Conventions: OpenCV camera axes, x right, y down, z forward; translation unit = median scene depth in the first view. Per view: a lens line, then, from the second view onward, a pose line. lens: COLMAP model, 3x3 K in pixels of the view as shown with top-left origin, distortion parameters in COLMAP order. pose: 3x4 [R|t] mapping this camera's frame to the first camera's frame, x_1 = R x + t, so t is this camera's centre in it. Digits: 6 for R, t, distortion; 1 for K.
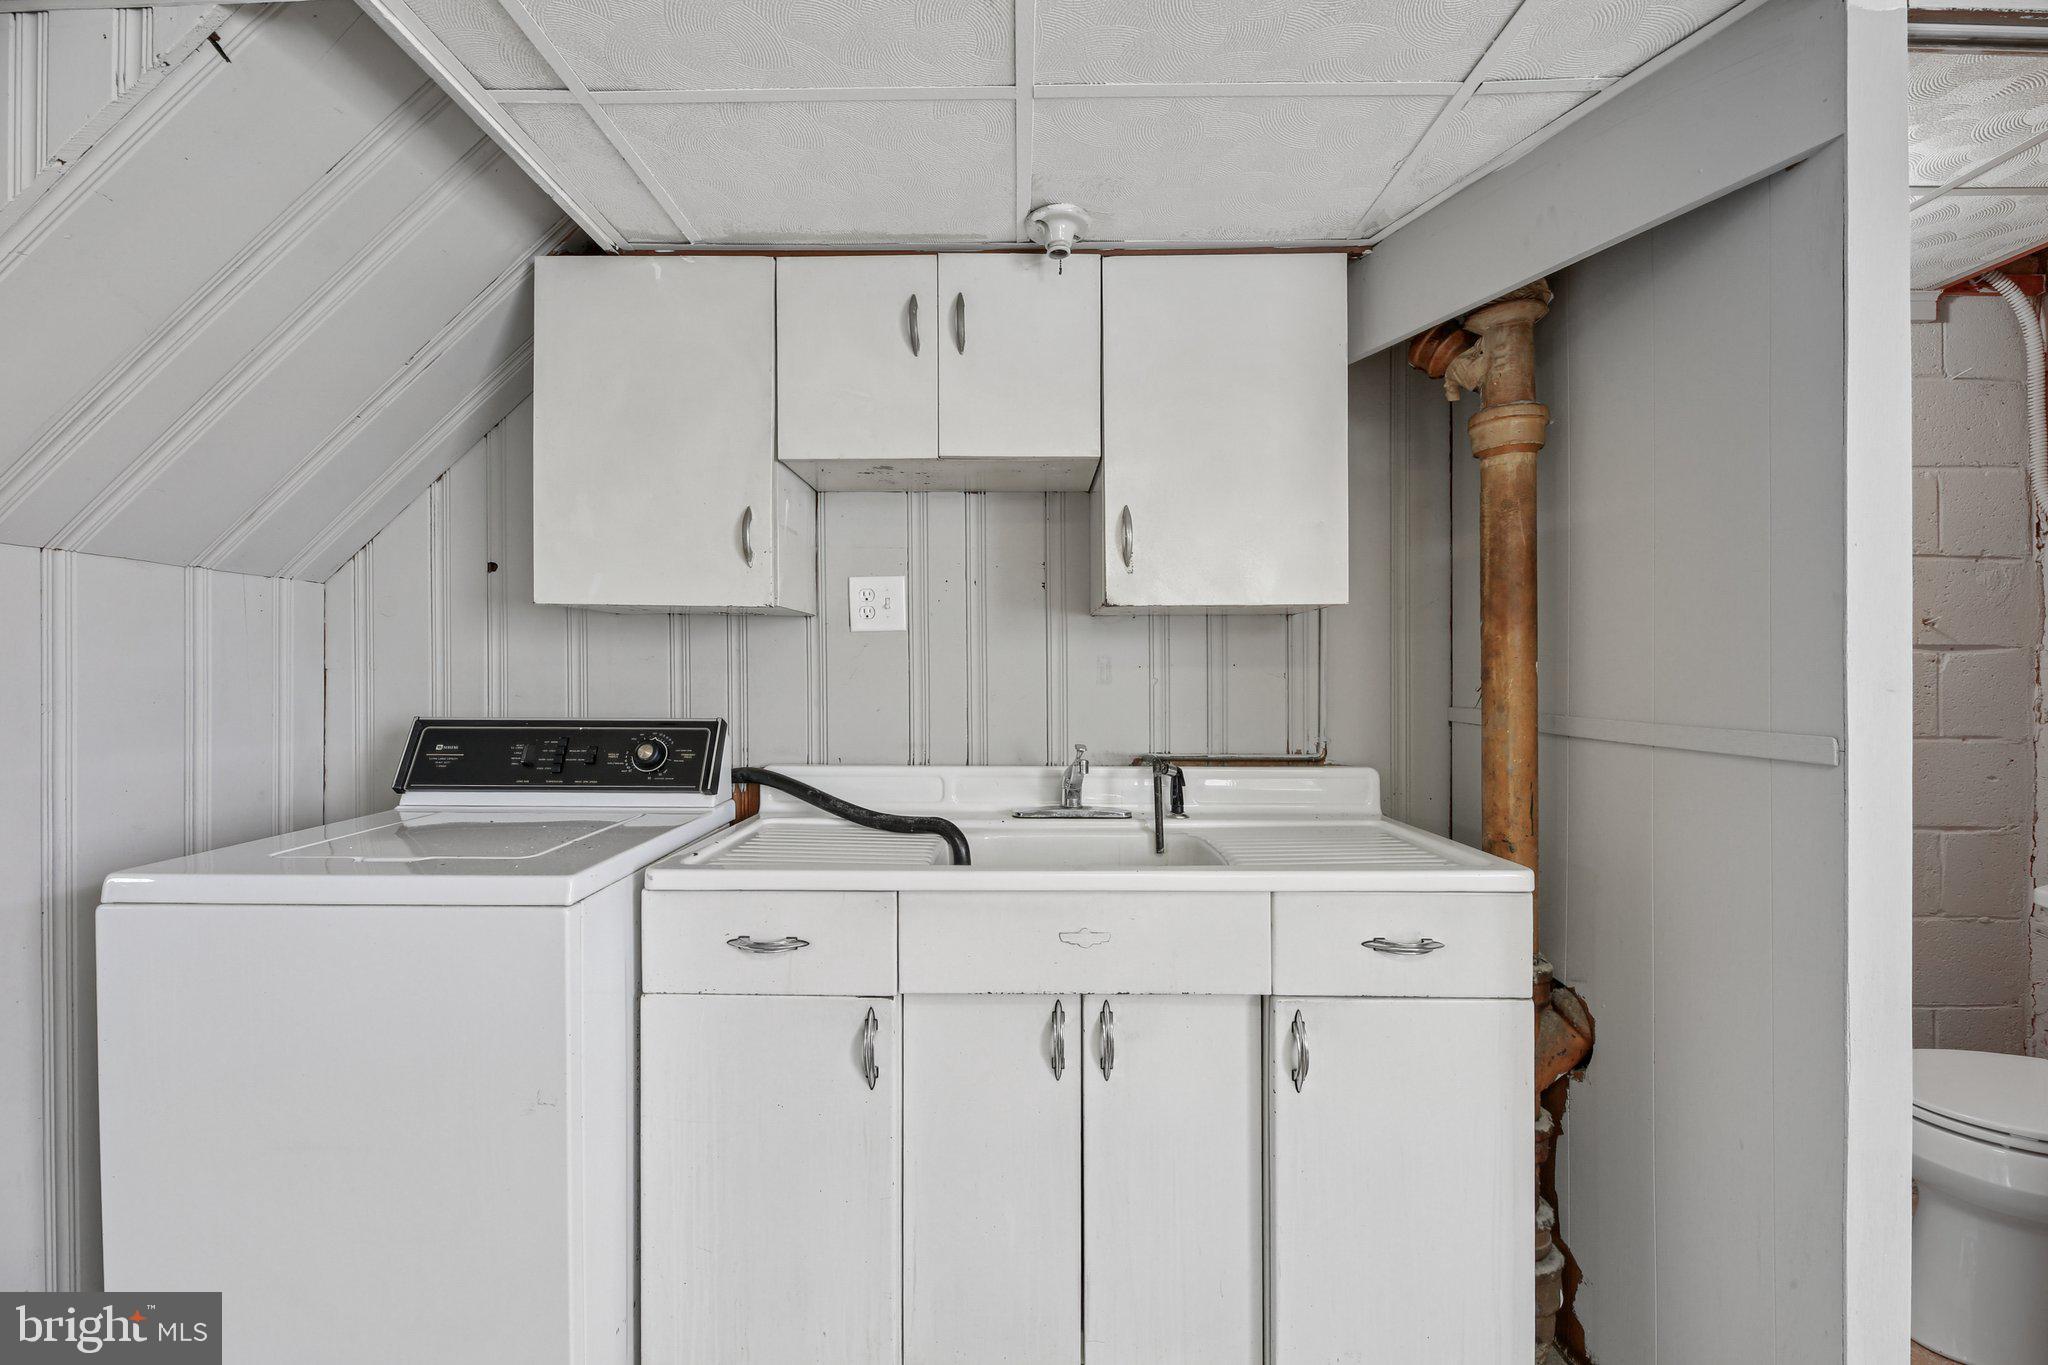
lens RADIAL K [[839.6, 0, 1024.0], [0, 839.6, 682.5], [0, 0, 1]] dist [-0.000698, -0.005250]
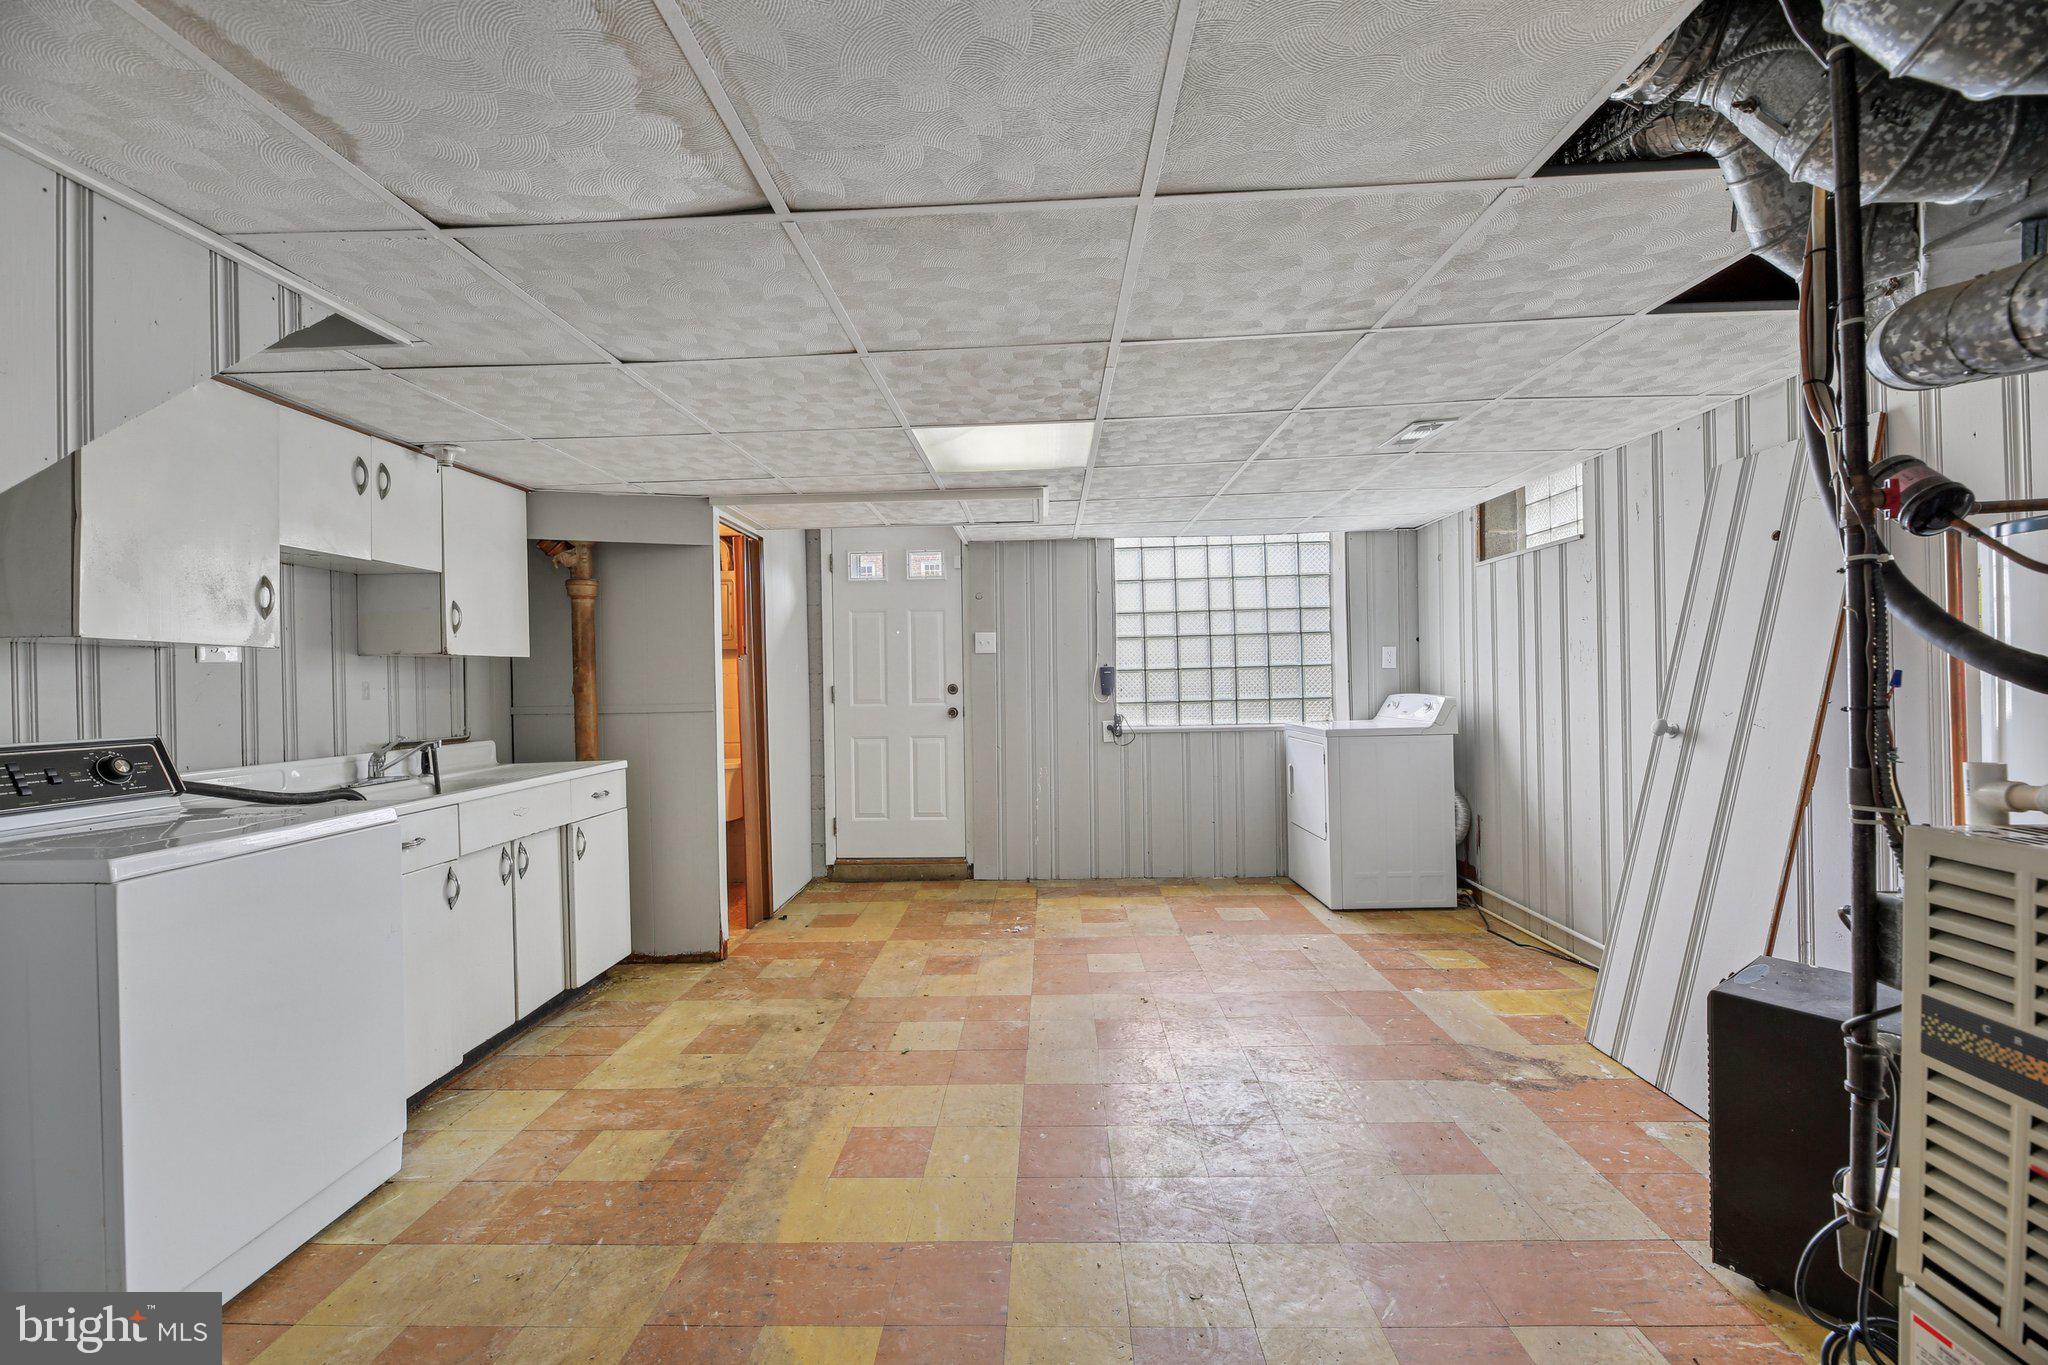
lens RADIAL K [[839.6, 0, 1024.0], [0, 839.6, 682.5], [0, 0, 1]] dist [-0.000698, -0.005250]
pose [[0.020475, -0.003738, 0.999783, -1.678403], [0.026015, 0.999656, 0.003204, -0.003877], [-0.999452, 0.025944, 0.020566, -0.285691]]
